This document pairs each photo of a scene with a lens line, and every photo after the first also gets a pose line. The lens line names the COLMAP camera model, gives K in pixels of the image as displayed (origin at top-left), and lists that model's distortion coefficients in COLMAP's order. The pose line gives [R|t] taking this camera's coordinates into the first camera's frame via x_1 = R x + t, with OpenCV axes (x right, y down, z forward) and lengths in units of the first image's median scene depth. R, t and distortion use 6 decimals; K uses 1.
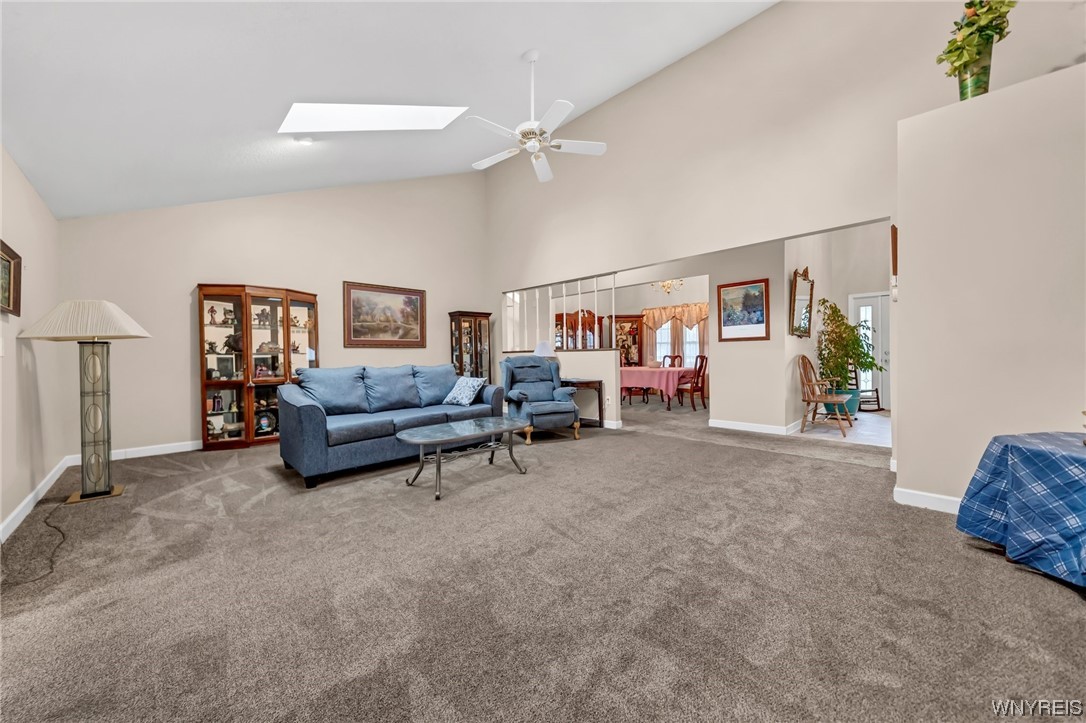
lens RADIAL K [[386.4, 0, 528.4], [0, 386.4, 363.7], [0, 0, 1]] dist [-0.005751, -0.000102]
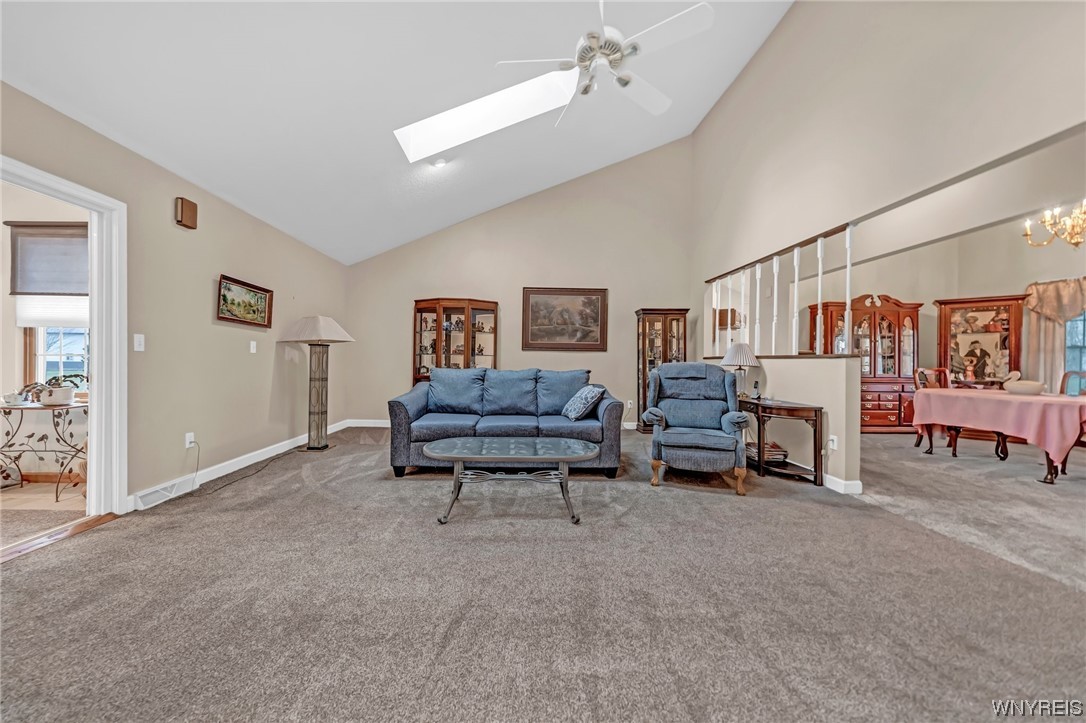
lens RADIAL K [[383.5, 0, 529.6], [0, 383.5, 361.9], [0, 0, 1]] dist [-0.001103, -0.000046]
pose [[0.742321, 0.026888, -0.669505, 0.263900], [-0.037793, 0.999284, -0.001771, -0.010216], [0.668978, 0.026617, 0.742806, 0.262269]]
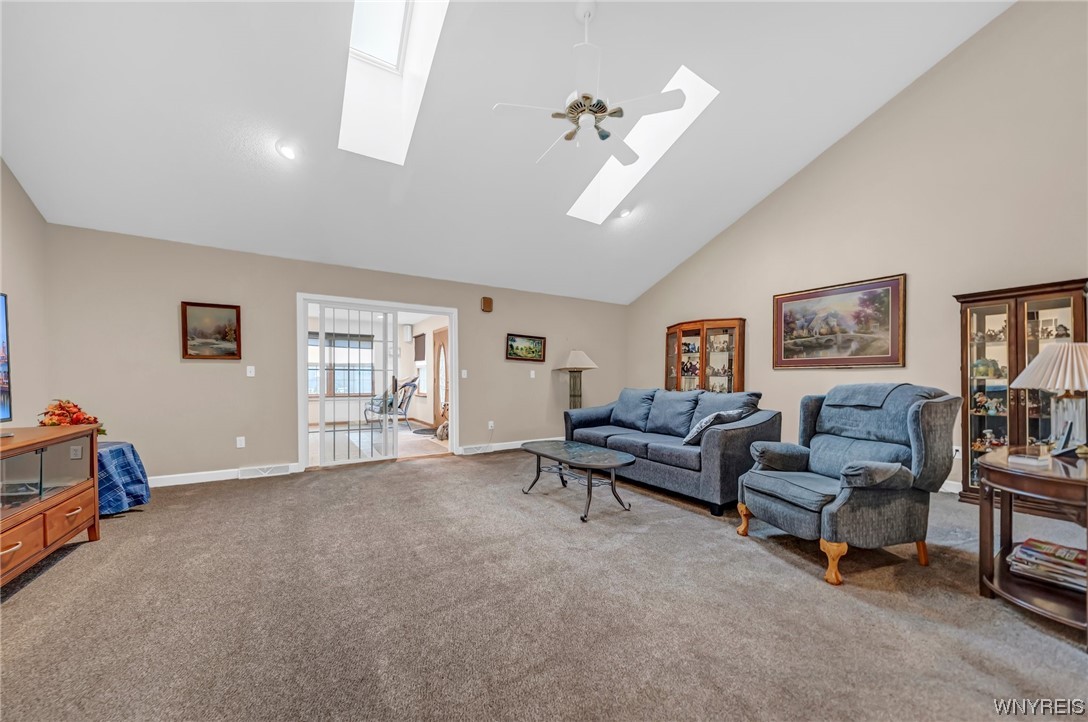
lens RADIAL K [[384.2, 0, 546.9], [0, 384.2, 384.4], [0, 0, 1]] dist [-0.000772, -0.000082]
pose [[-0.167514, 0.026377, -0.985517, 0.543148], [-0.022420, 0.999282, 0.030556, -0.025872], [0.985615, 0.027214, -0.166803, 0.696884]]
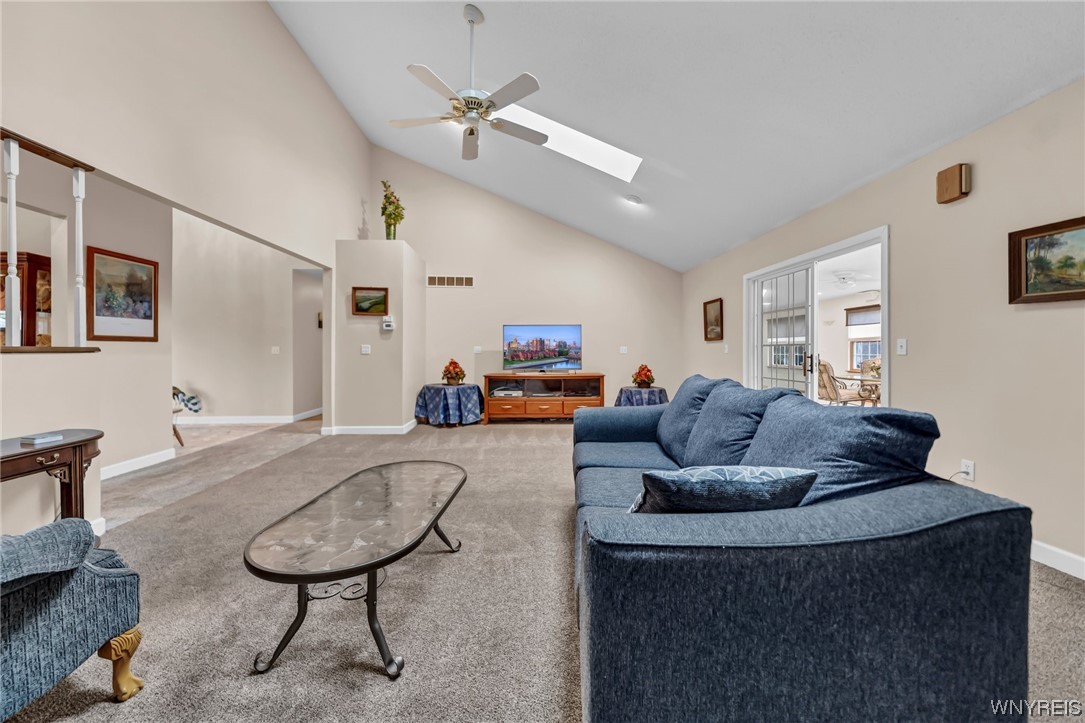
lens RADIAL K [[397.8, 0, 539.1], [0, 397.8, 349.3], [0, 0, 1]] dist [-0.000288, 0.000025]
pose [[-0.759598, 0.017984, 0.650144, -0.445573], [0.025601, 0.999670, 0.002258, -0.027543], [-0.649889, 0.018360, -0.759808, 1.047337]]
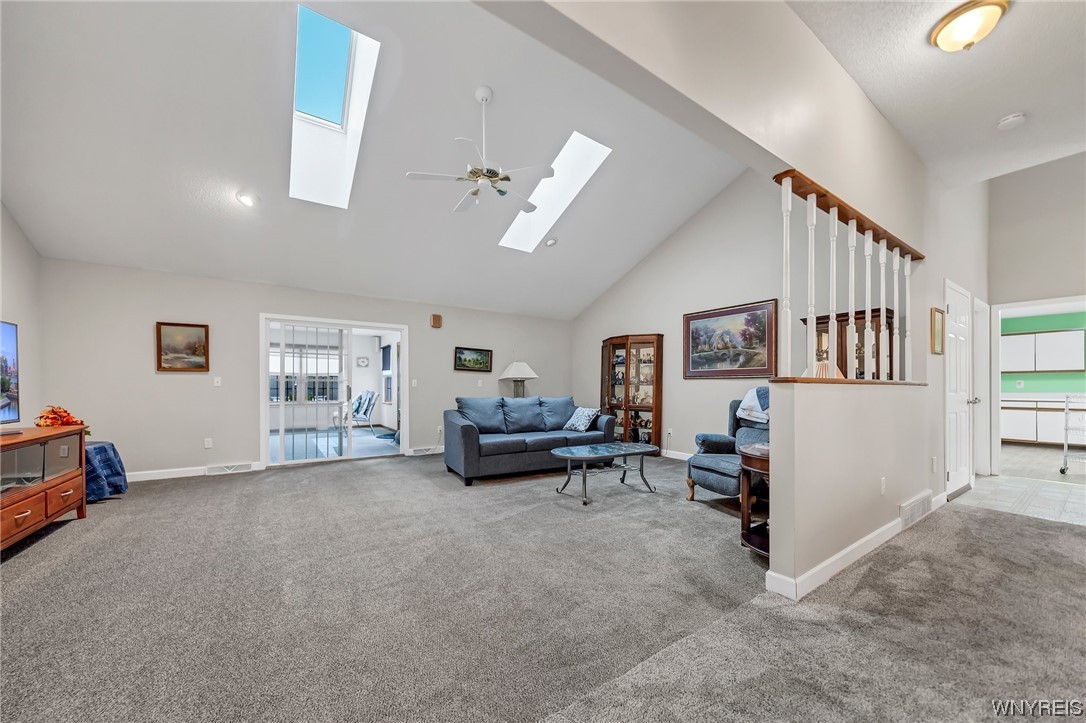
lens RADIAL K [[386.3, 0, 540.9], [0, 386.3, 388.4], [0, 0, 1]] dist [-0.000641, -0.000033]
pose [[-0.150535, 0.016642, -0.988465, 0.655658], [-0.021260, 0.999573, 0.020067, -0.033711], [0.988376, 0.024036, -0.150117, 0.859766]]
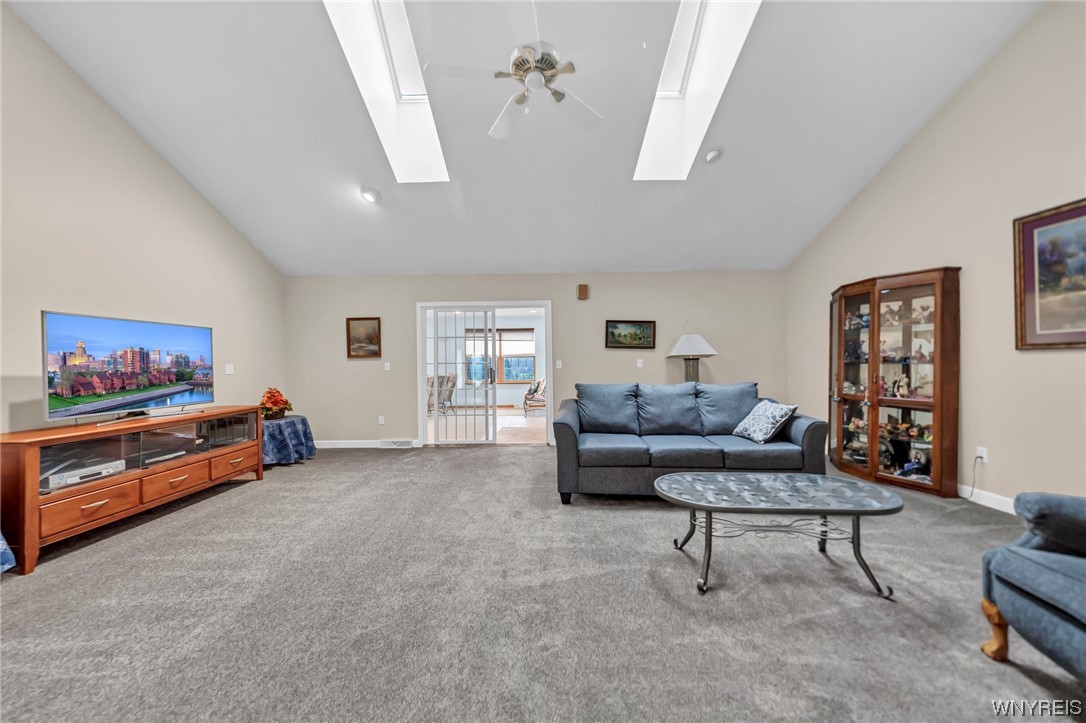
lens RADIAL K [[385.7, 0, 540.3], [0, 385.7, 363.0], [0, 0, 1]] dist [-0.000499, 0.000055]
pose [[-0.677479, 0.018489, -0.735310, 0.346104], [0.004611, 0.999771, 0.020890, -0.044354], [0.735528, 0.010762, -0.677409, 0.974069]]
